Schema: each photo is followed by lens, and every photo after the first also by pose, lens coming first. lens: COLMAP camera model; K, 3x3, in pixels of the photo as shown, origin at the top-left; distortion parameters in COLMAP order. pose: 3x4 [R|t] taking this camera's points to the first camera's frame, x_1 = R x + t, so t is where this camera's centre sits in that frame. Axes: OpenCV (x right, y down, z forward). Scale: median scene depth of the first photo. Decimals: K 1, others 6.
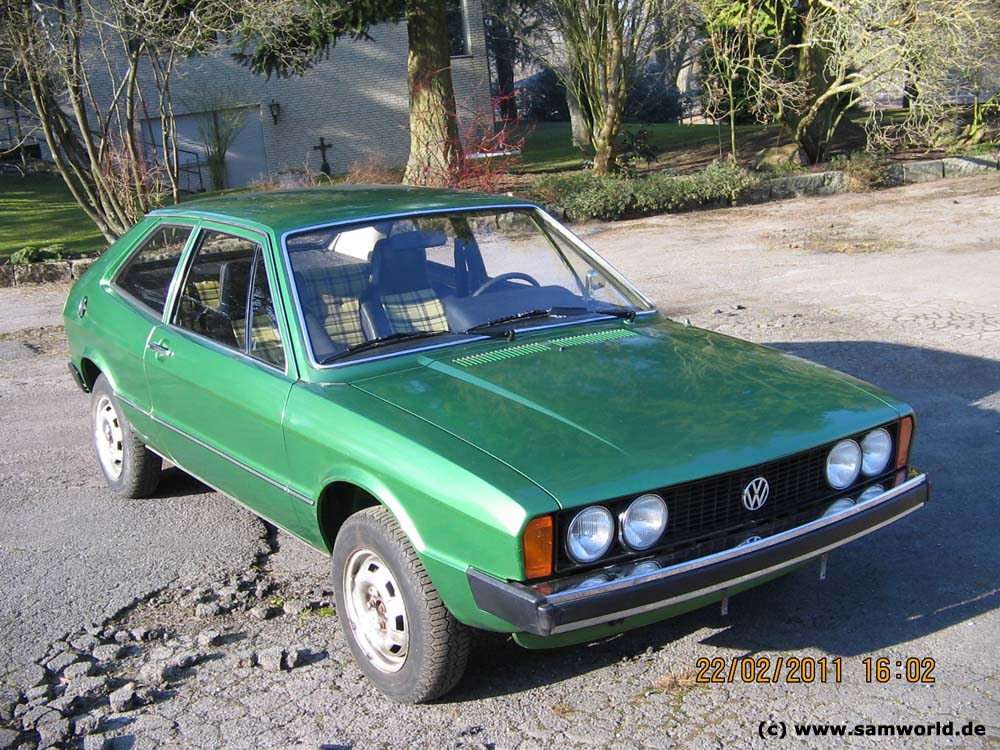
lens RADIAL K [[1328.7, 0, 506.2], [0, 1328.7, 374.7], [0, 0, 1]] dist [-0.130495, 0.000000]
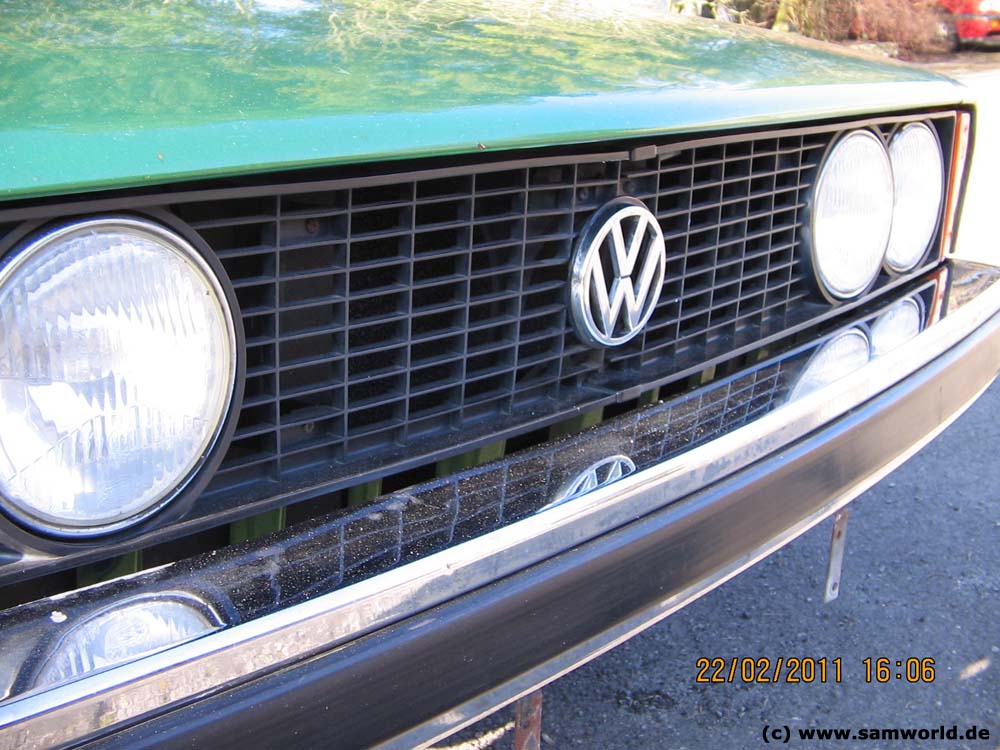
lens RADIAL K [[1328.7, 0, 456.7], [0, 1328.7, 388.4], [0, 0, 1]] dist [-0.130495, 0.000000]
pose [[0.974273, -0.039268, 0.221925, 0.097084], [0.034724, 0.999100, 0.024342, 0.095829], [-0.222681, -0.016010, 0.974760, 0.711762]]
